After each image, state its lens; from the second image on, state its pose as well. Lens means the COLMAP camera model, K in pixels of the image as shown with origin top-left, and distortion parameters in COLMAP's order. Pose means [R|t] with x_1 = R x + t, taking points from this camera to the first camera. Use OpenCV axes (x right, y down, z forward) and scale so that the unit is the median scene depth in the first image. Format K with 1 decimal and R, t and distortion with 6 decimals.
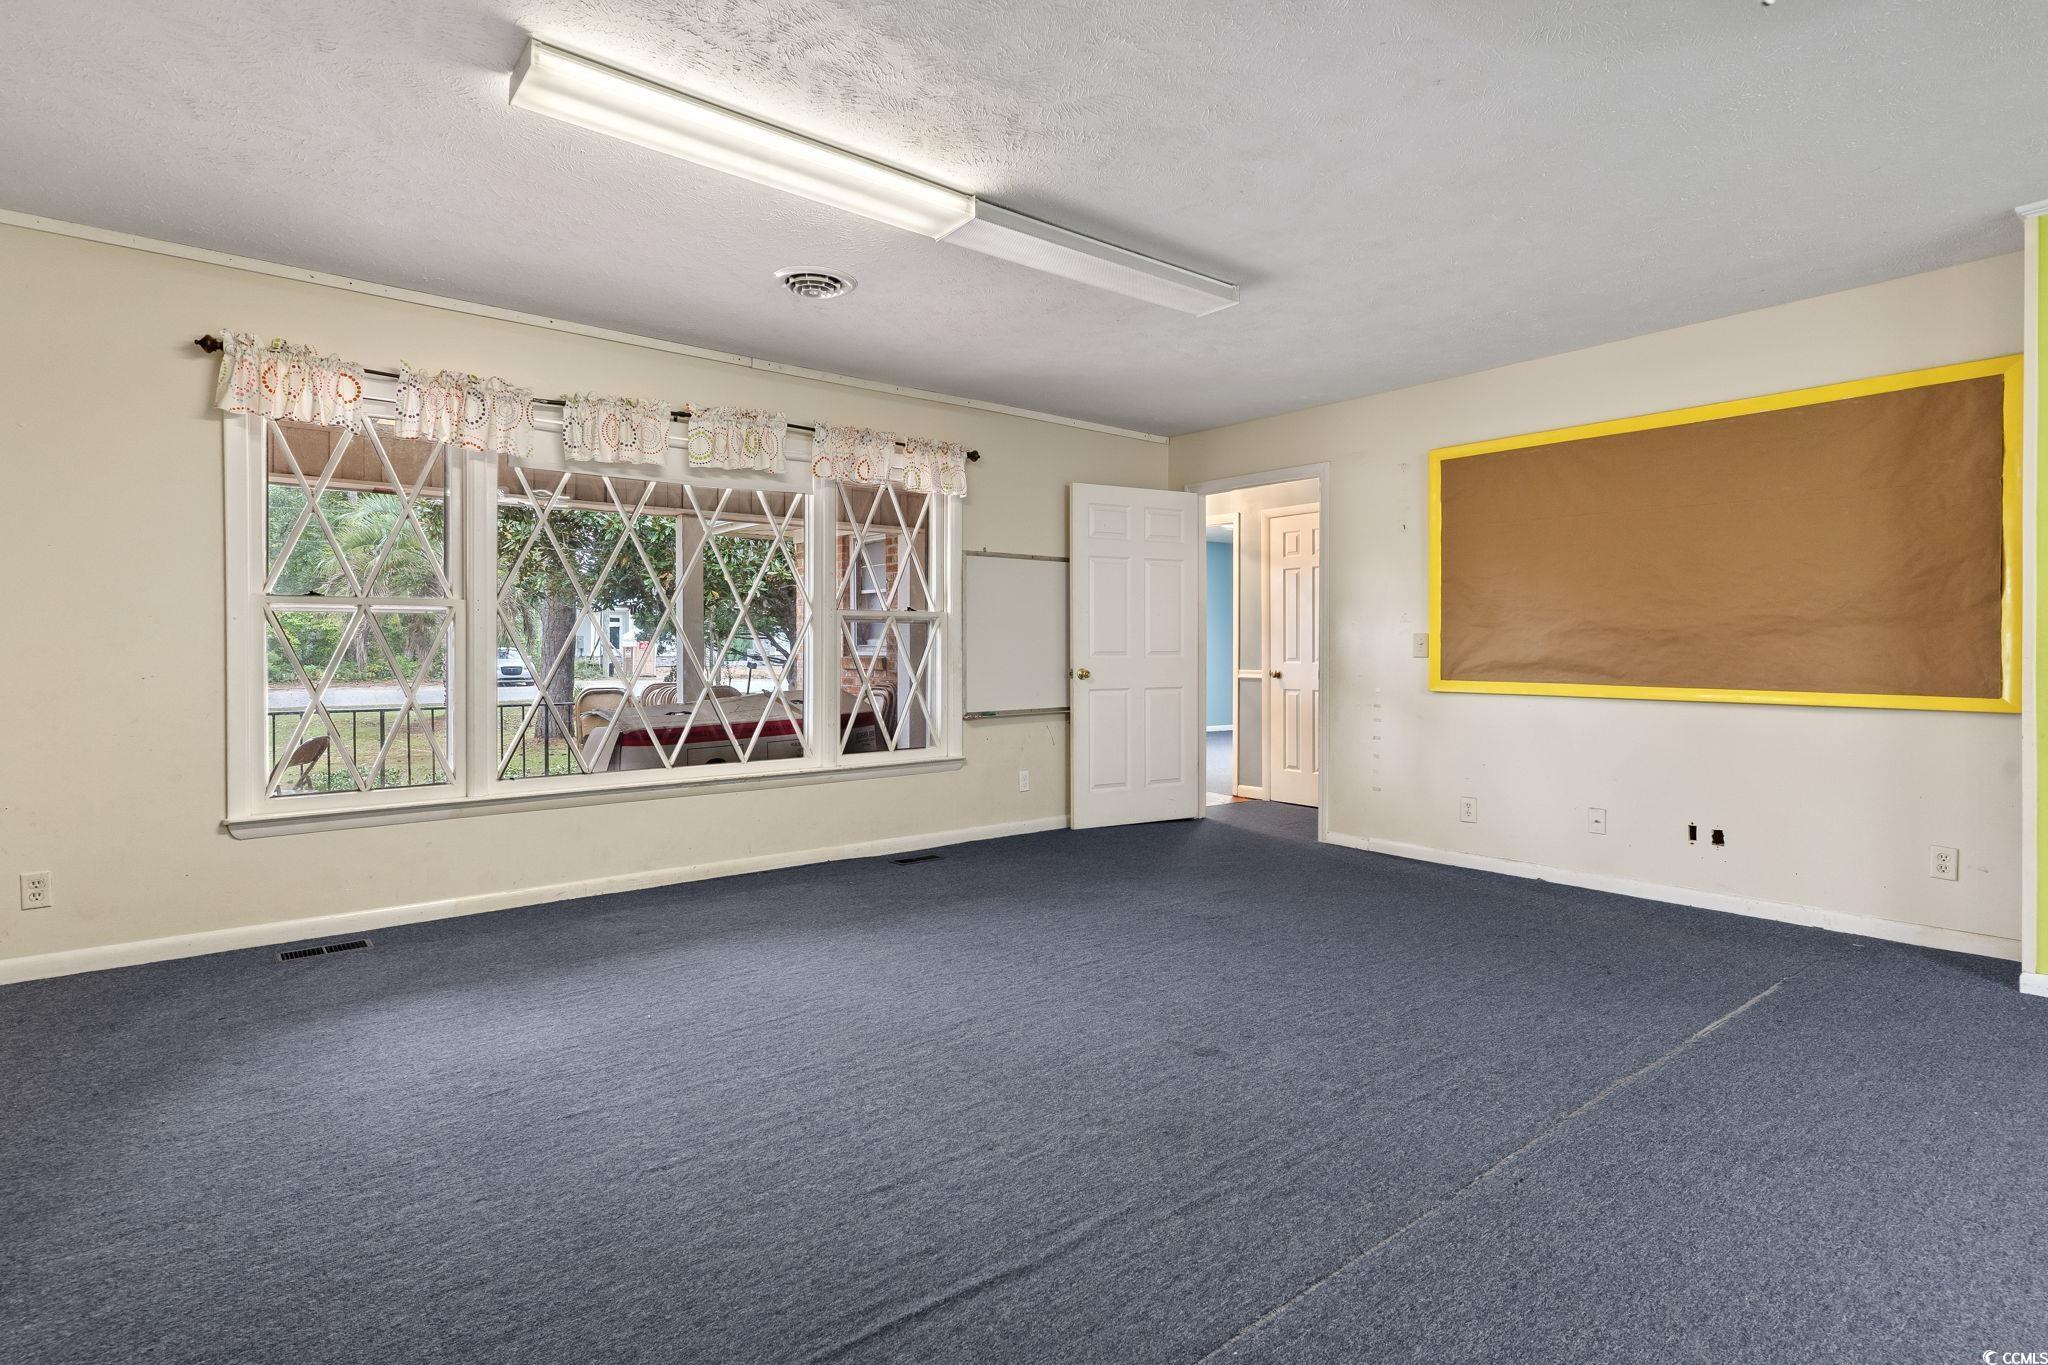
lens RADIAL K [[983.8, 0, 1019.0], [0, 983.8, 677.0], [0, 0, 1]] dist [0.001708, -0.001122]
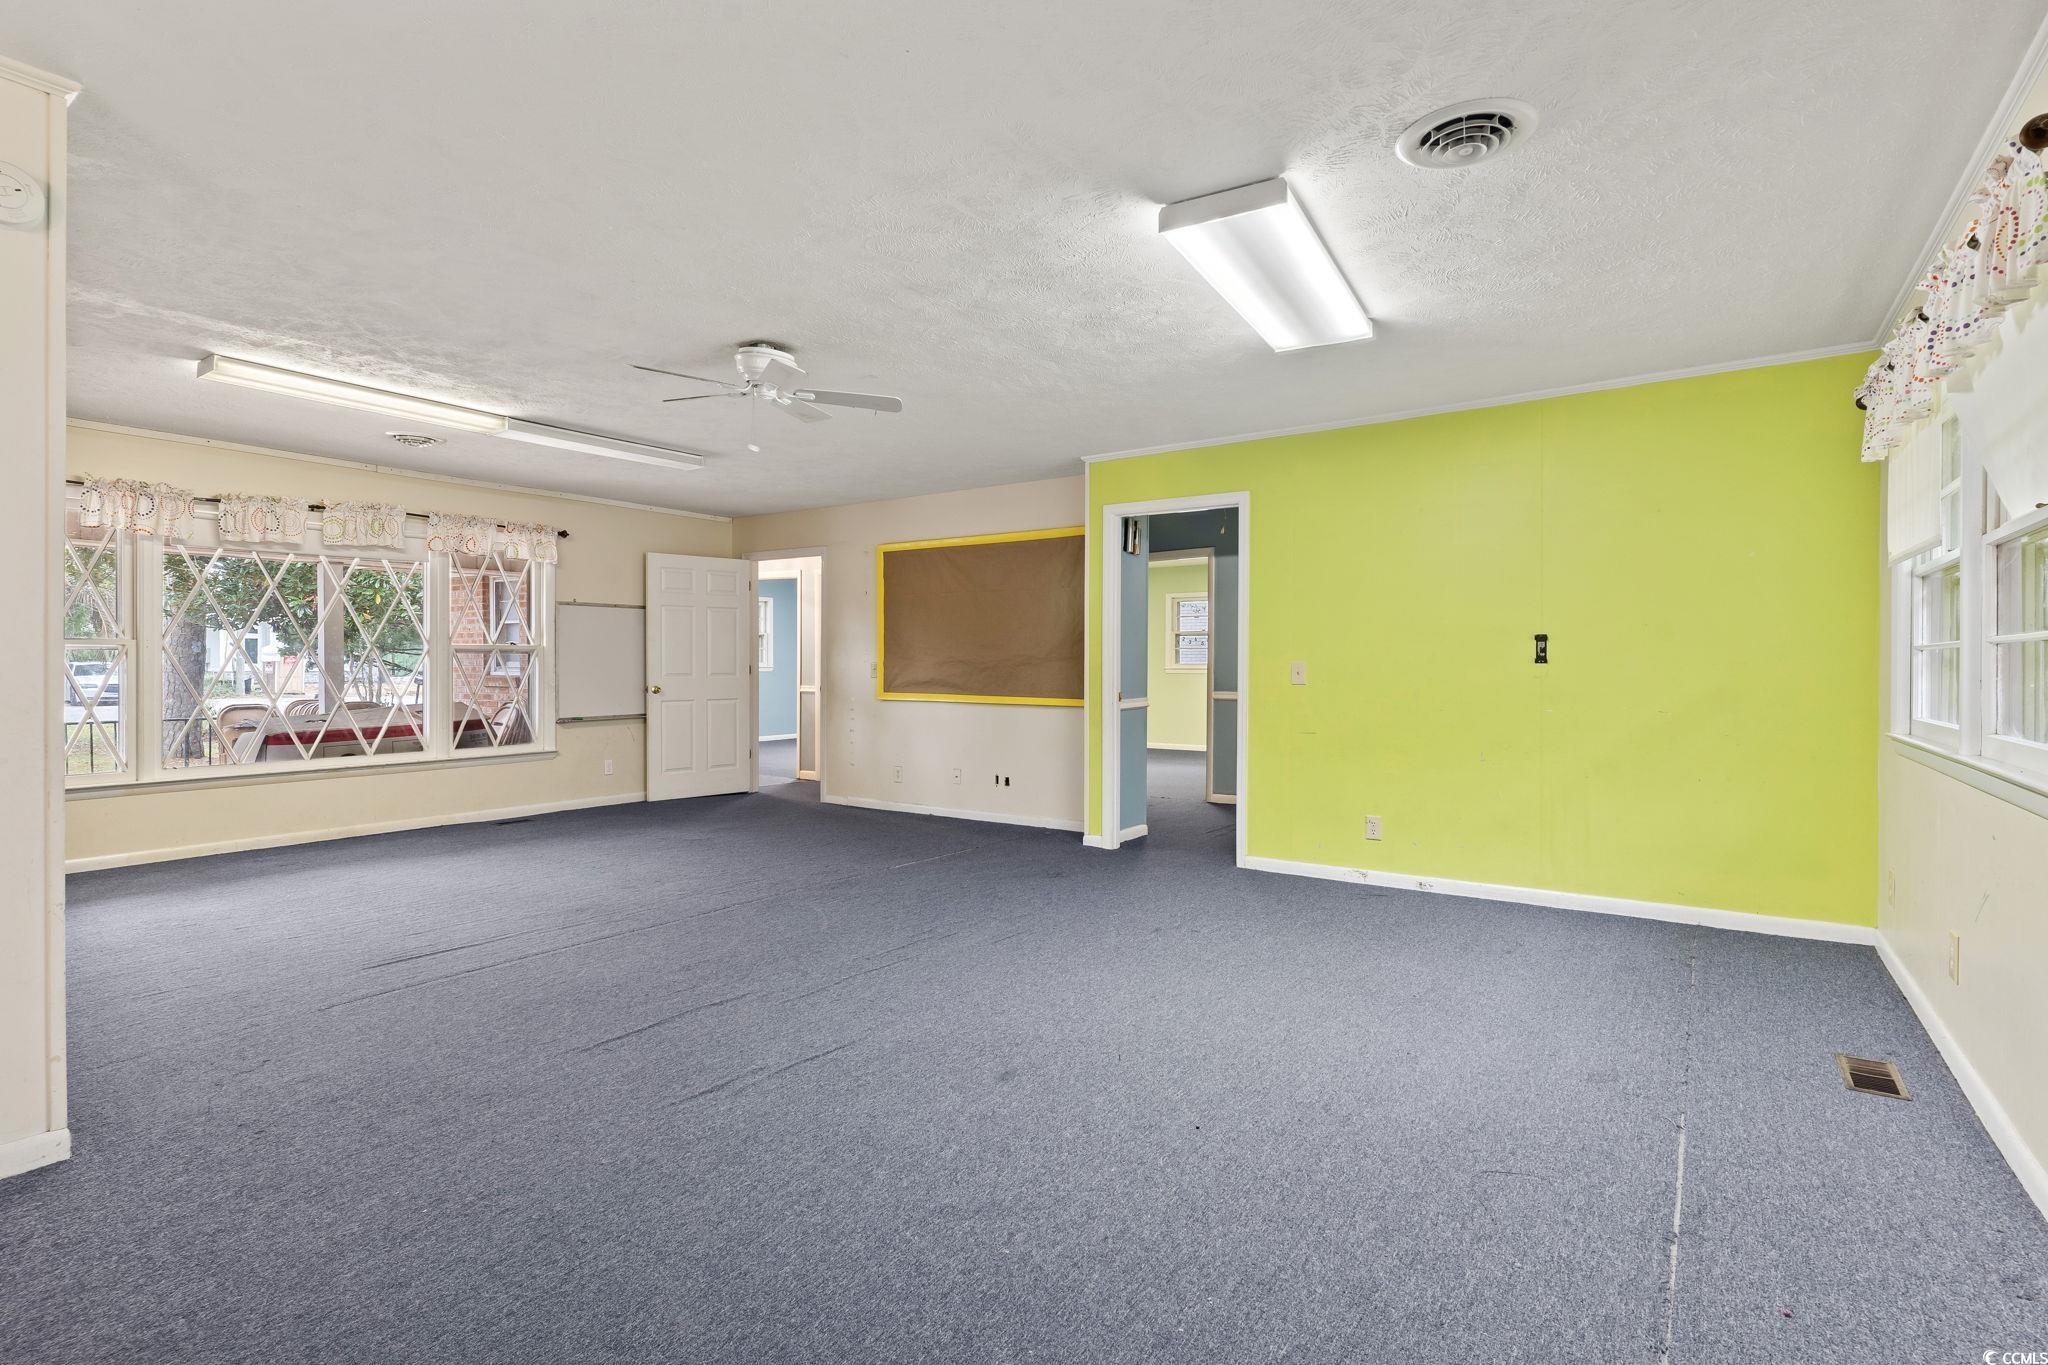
lens RADIAL K [[983.8, 0, 1031.4], [0, 983.8, 682.4], [0, 0, 1]] dist [0.001708, -0.001122]
pose [[0.960648, -0.004134, 0.277739, 0.217571], [0.006392, 0.999953, -0.007226, -0.000080], [-0.277696, 0.008717, 0.960629, -0.560351]]
